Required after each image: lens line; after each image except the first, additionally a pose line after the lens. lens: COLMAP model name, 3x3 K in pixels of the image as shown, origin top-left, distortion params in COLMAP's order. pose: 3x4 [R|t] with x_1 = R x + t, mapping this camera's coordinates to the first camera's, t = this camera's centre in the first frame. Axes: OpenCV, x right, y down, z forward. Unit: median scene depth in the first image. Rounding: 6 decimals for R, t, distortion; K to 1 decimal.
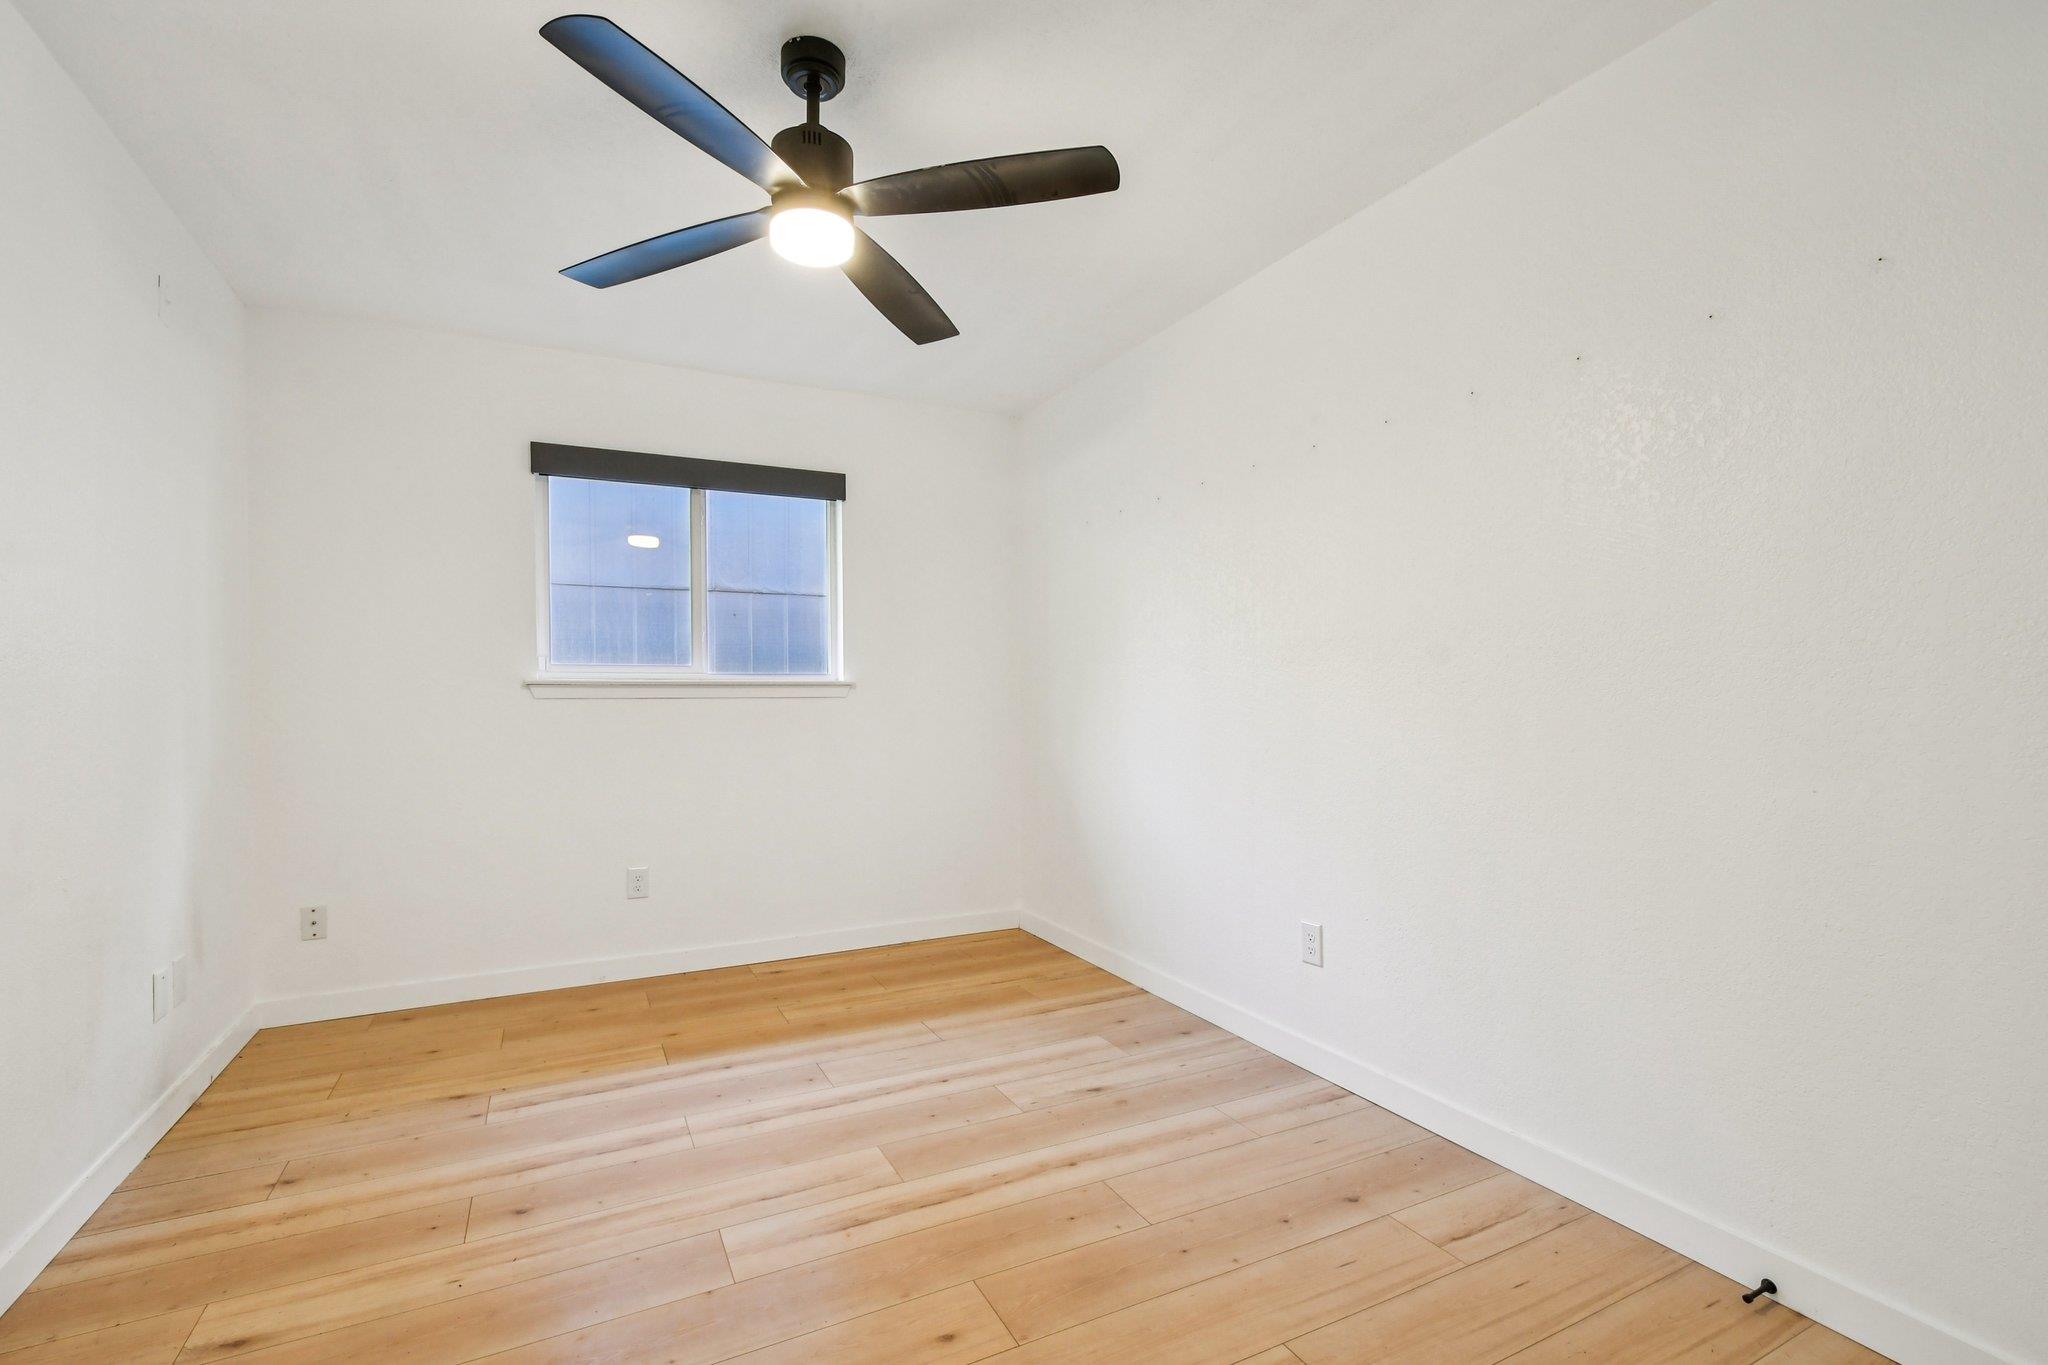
lens RADIAL K [[908.4, 0, 1018.6], [0, 908.4, 725.0], [0, 0, 1]] dist [-0.001892, -0.000389]
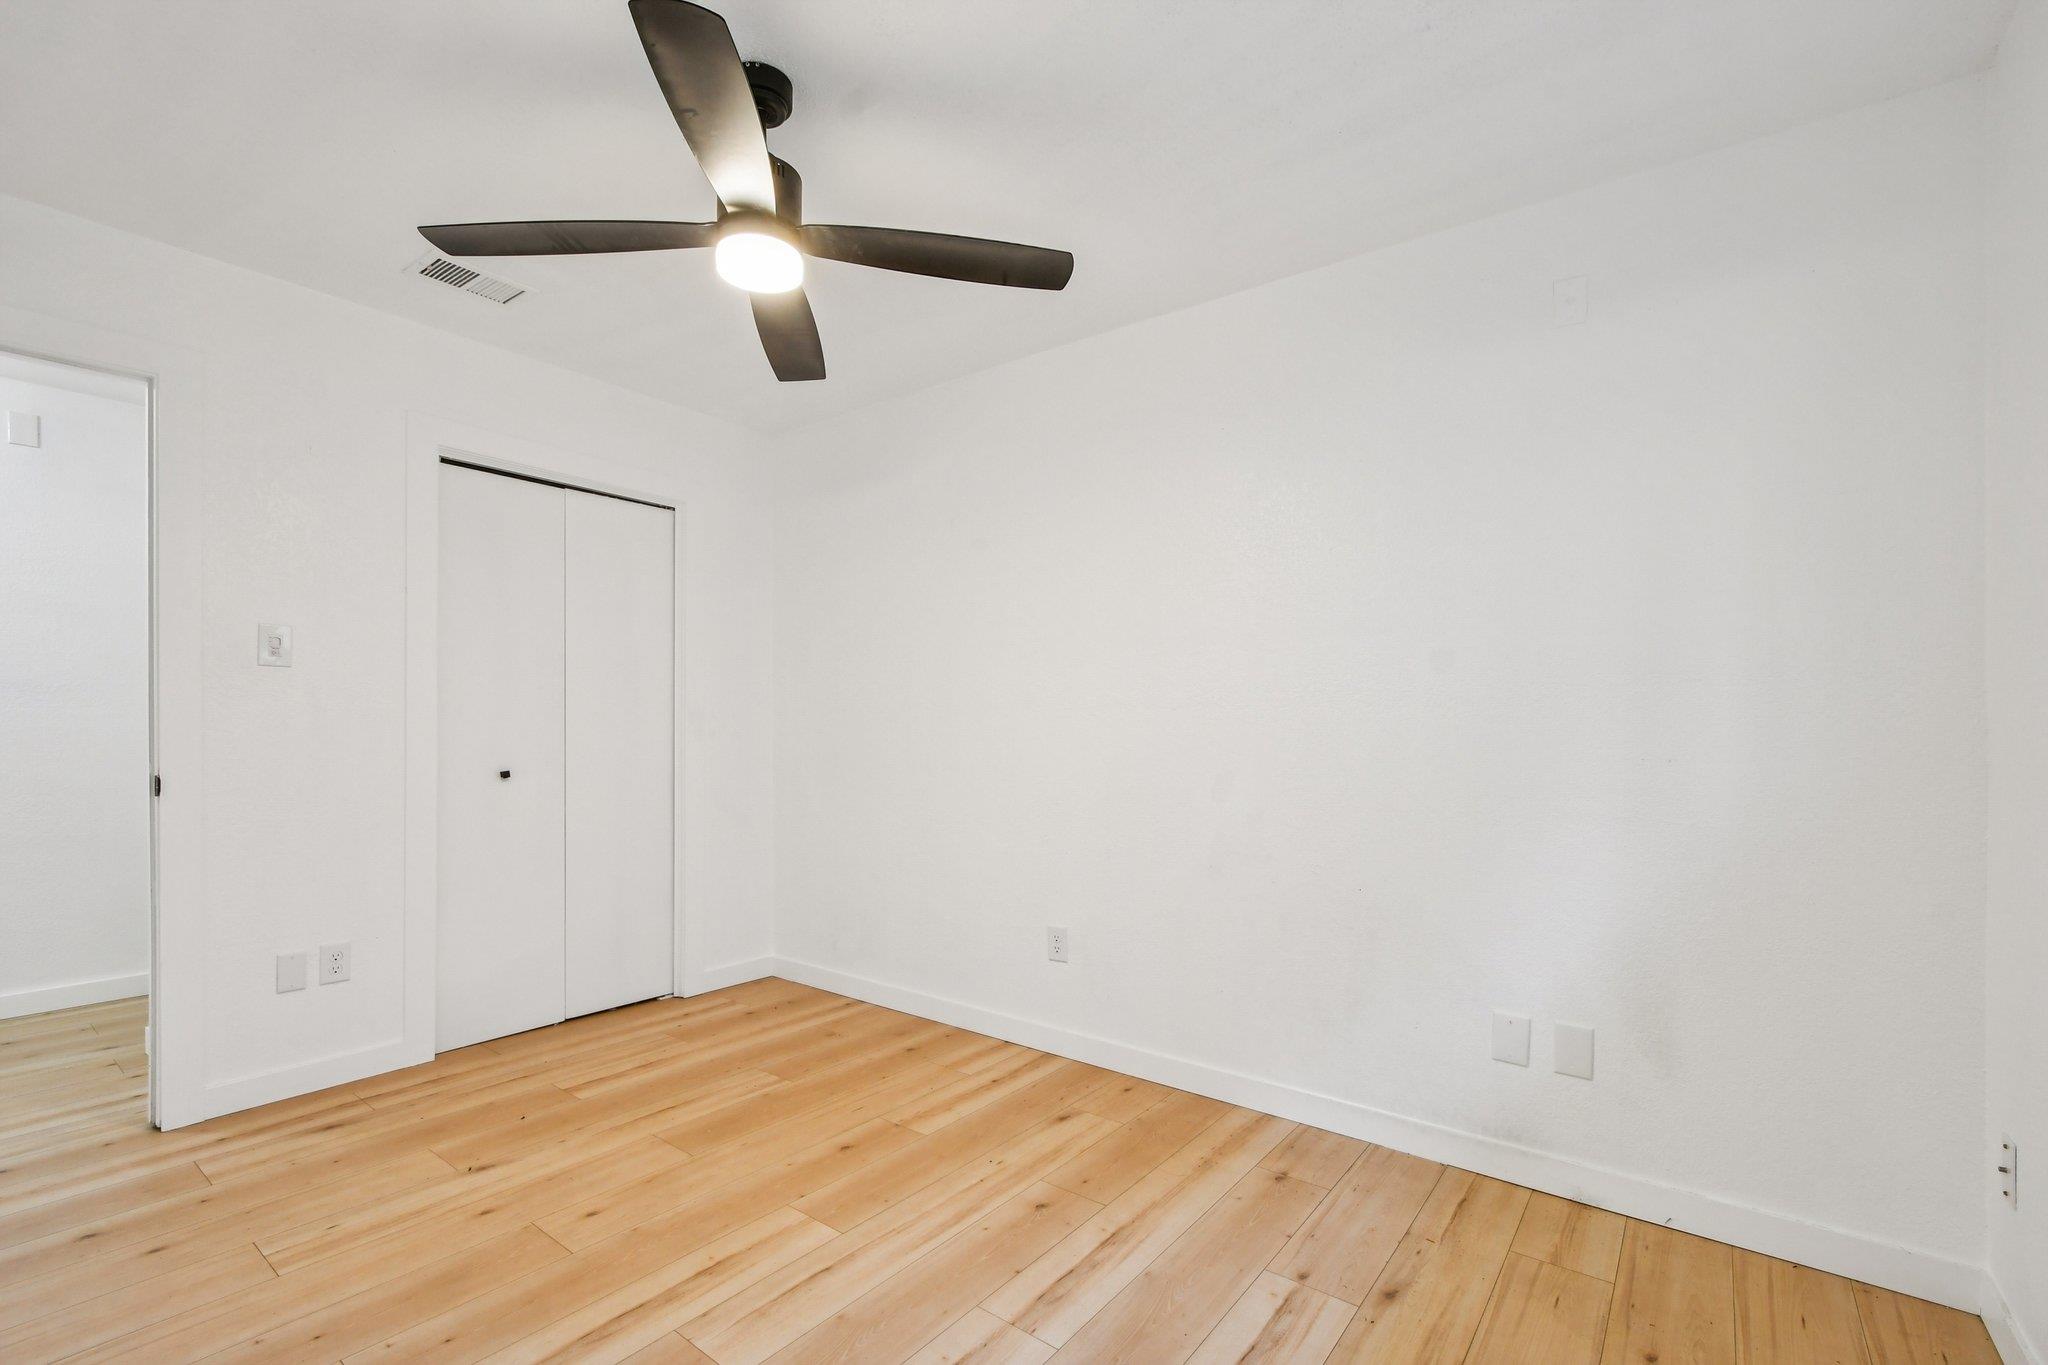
lens RADIAL K [[908.4, 0, 1018.6], [0, 908.4, 725.0], [0, 0, 1]] dist [-0.001892, -0.000389]
pose [[-0.903757, -0.003912, -0.428029, -0.059542], [-0.019440, 0.999302, 0.031912, -0.074906], [0.427605, 0.037162, -0.903201, 2.013964]]
